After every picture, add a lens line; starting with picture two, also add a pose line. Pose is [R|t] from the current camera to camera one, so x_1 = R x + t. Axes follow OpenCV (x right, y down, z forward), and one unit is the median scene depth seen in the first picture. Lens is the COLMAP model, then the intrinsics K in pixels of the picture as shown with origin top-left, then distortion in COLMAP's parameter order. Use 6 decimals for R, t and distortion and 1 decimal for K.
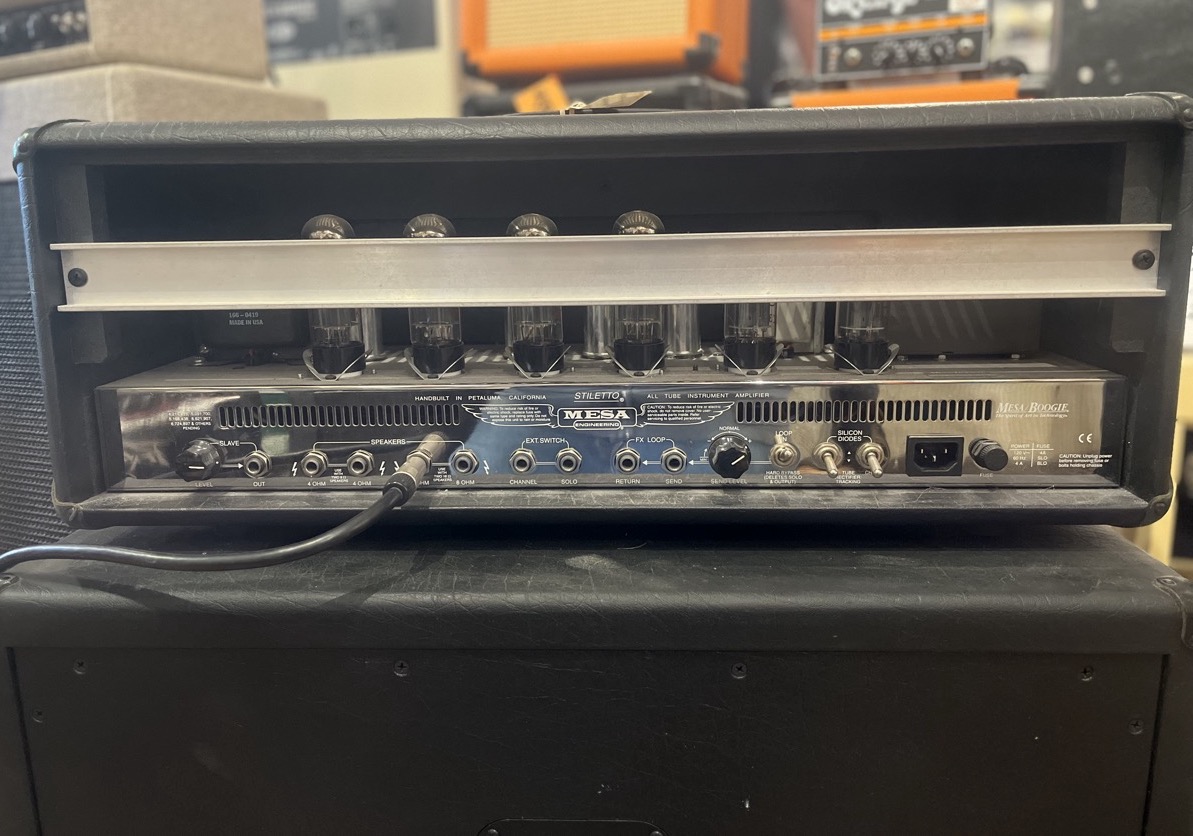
lens RADIAL K [[916.4, 0, 591.2], [0, 916.4, 391.9], [0, 0, 1]] dist [0.058765, -0.098470]
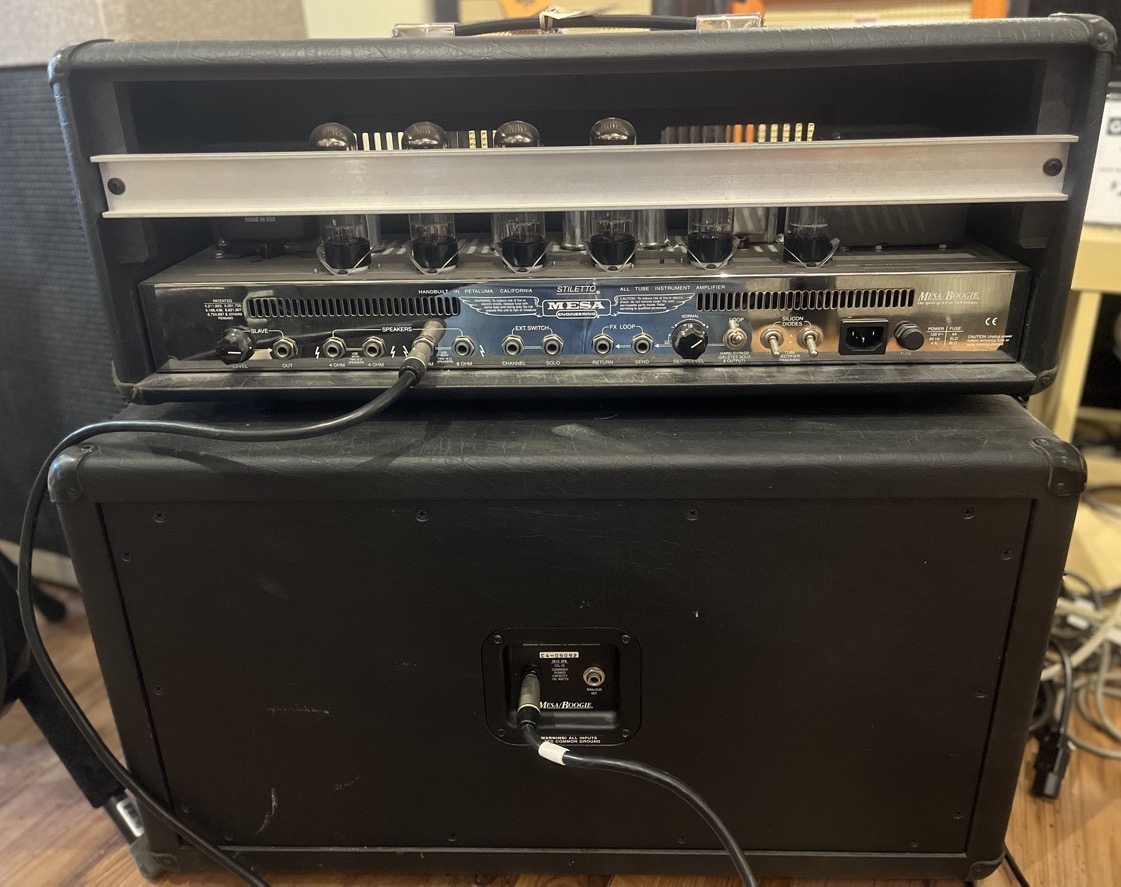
lens RADIAL K [[929.9, 0, 560.5], [0, 929.9, 443.5], [0, 0, 1]] dist [0.067412, -0.117251]
pose [[0.999932, -0.010775, 0.004467, -0.021333], [0.009538, 0.975761, 0.218630, -0.063185], [-0.006714, -0.218572, 0.975798, -0.192398]]
